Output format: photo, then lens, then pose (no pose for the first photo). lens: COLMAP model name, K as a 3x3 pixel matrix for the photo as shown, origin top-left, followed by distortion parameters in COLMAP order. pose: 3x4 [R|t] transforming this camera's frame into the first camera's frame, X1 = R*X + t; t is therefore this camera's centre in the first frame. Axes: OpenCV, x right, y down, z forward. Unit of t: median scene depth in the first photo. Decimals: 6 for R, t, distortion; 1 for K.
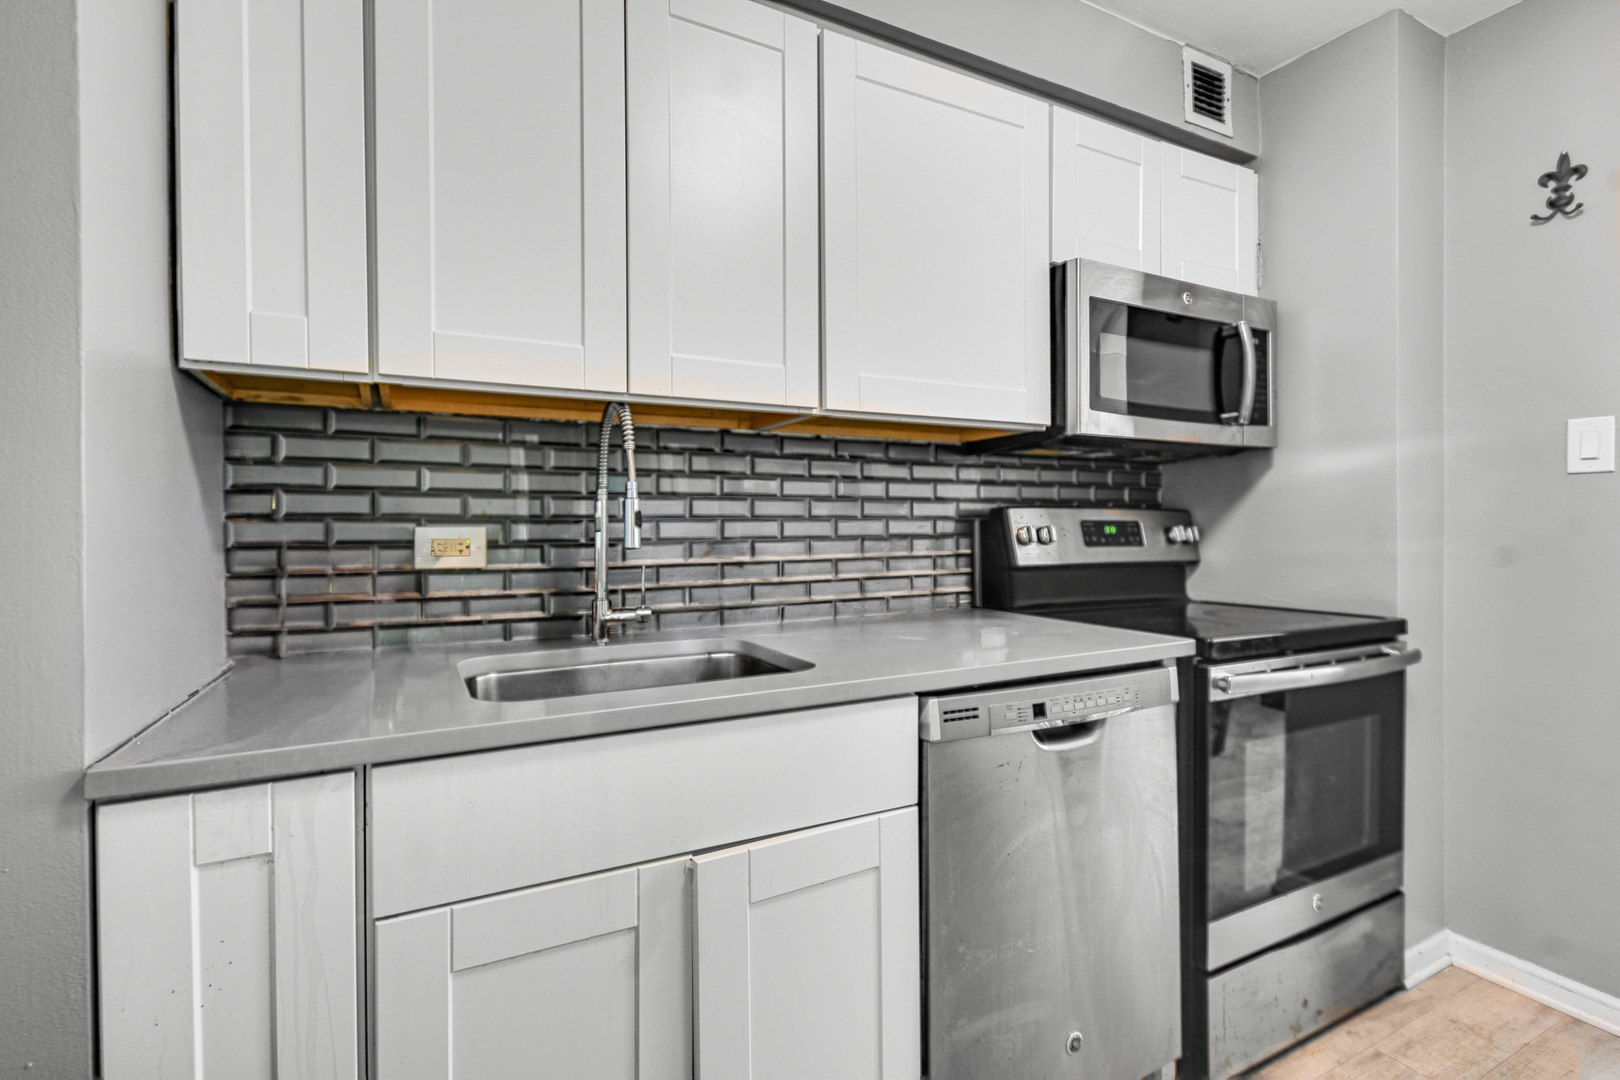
lens RADIAL K [[740.1, 0, 808.6], [0, 740.1, 531.5], [0, 0, 1]] dist [0.001187, -0.007970]
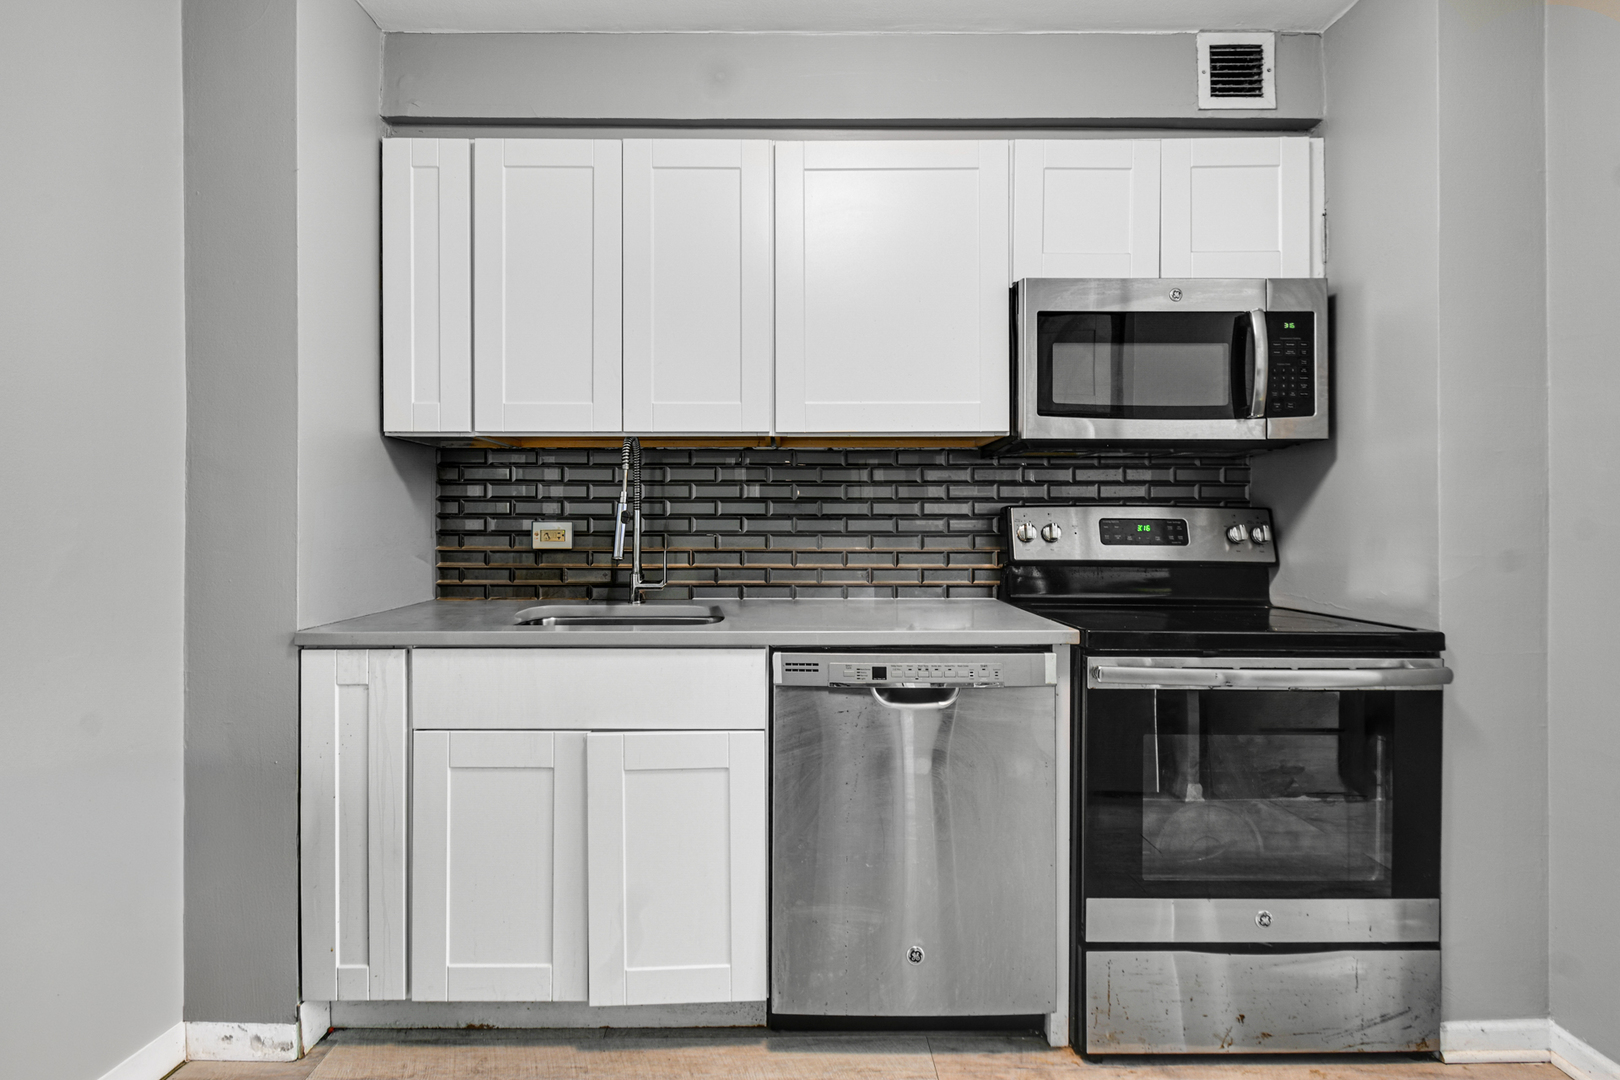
lens RADIAL K [[765.5, 0, 809.0], [0, 765.5, 525.0], [0, 0, 1]] dist [-0.009632, -0.000228]
pose [[0.893831, 0.005324, -0.448372, 0.580768], [-0.008162, 0.999957, -0.004398, 0.001758], [0.448330, 0.007590, 0.893836, -0.143865]]
